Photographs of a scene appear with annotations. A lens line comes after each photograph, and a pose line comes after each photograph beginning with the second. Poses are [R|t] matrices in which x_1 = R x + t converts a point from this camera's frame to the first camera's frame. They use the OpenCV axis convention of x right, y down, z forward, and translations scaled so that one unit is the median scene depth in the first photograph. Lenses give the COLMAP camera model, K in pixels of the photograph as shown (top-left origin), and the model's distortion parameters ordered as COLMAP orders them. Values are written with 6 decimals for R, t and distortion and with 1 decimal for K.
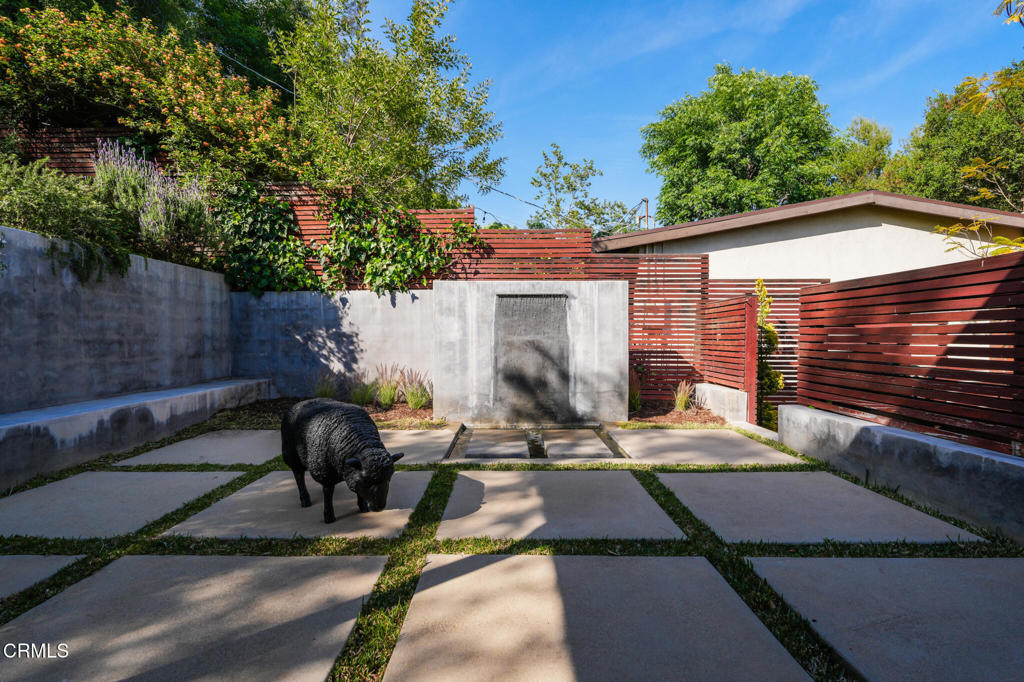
lens RADIAL K [[457.8, 0, 508.2], [0, 457.8, 338.5], [0, 0, 1]] dist [0.001924, 0.000470]
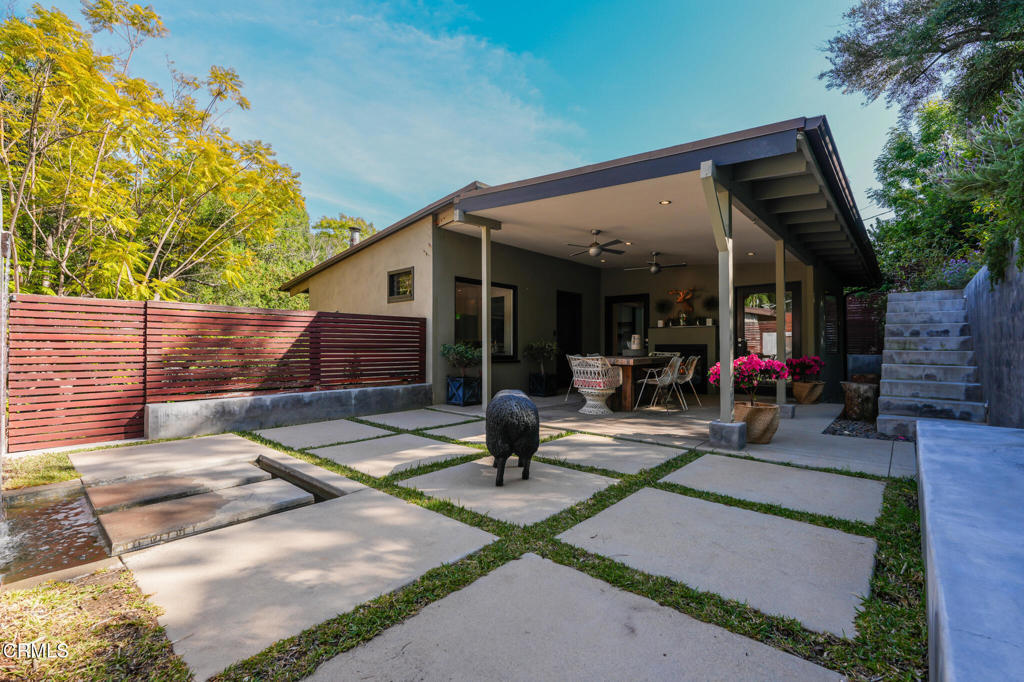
lens RADIAL K [[457.8, 0, 508.2], [0, 457.8, 338.5], [0, 0, 1]] dist [0.001924, 0.000470]
pose [[-0.755399, 0.013520, 0.655126, -0.639016], [0.003893, 0.999862, -0.016146, 0.002603], [-0.655254, -0.009646, -0.755347, 1.028700]]
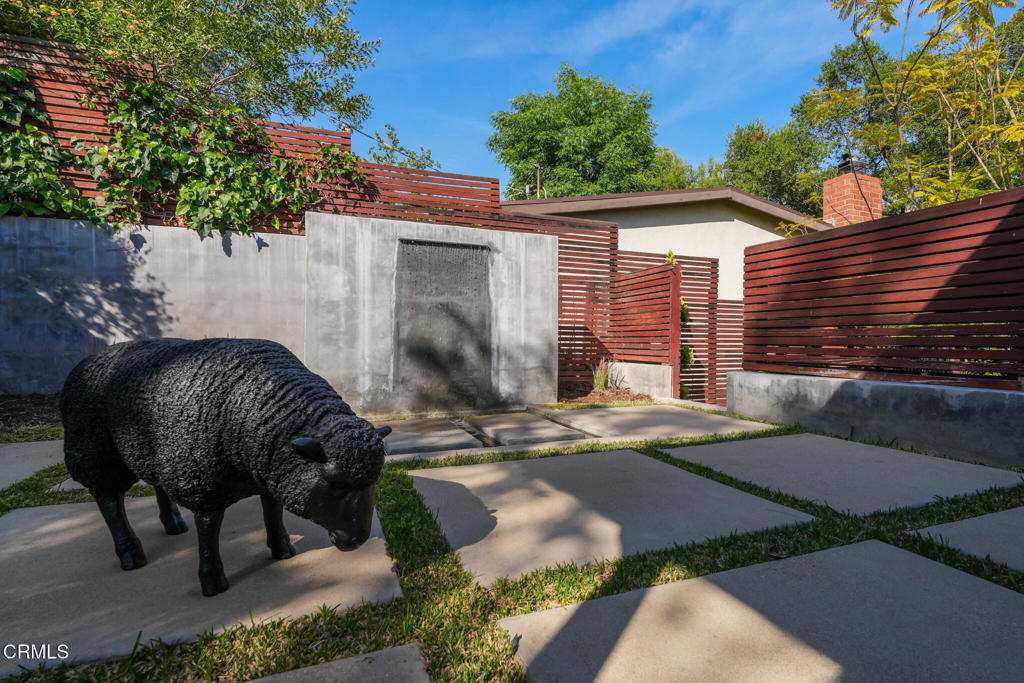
lens RADIAL K [[481.8, 0, 521.1], [0, 481.8, 337.4], [0, 0, 1]] dist [0.002560, 0.000564]
pose [[0.927058, 0.006403, 0.374863, -0.132843], [-0.002348, 0.999934, -0.011274, 0.070744], [-0.374910, 0.009572, 0.927012, 0.203047]]
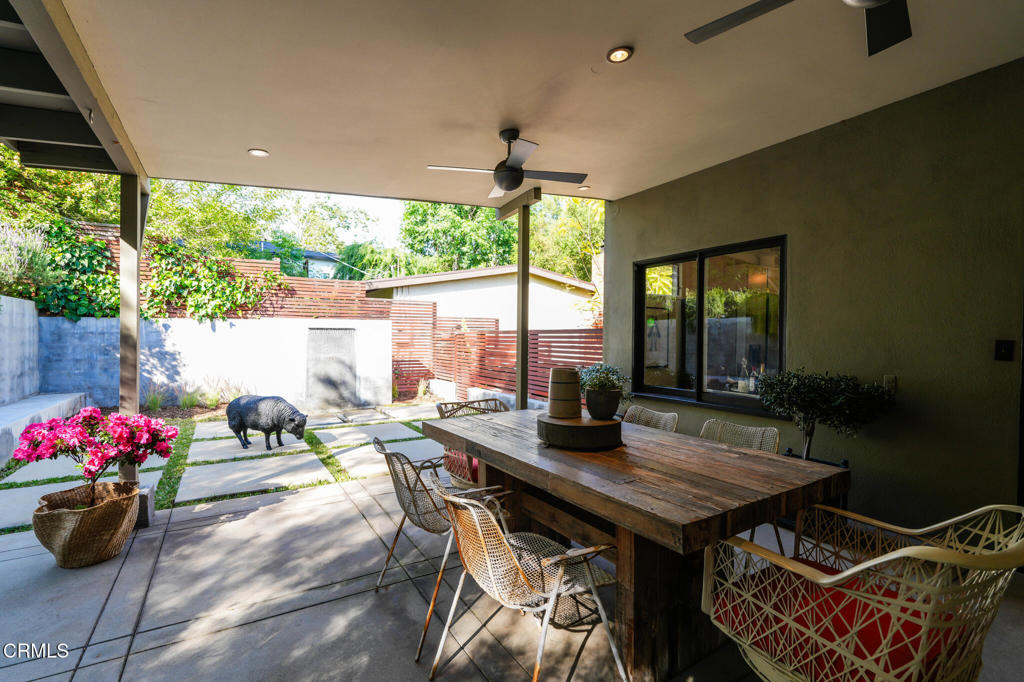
lens RADIAL K [[457.8, 0, 508.2], [0, 457.8, 338.5], [0, 0, 1]] dist [0.001924, 0.000470]
pose [[0.850298, 0.002287, 0.526296, -0.261516], [-0.002600, 0.999997, -0.000144, -0.060098], [-0.526295, -0.001246, 0.850301, -0.658859]]
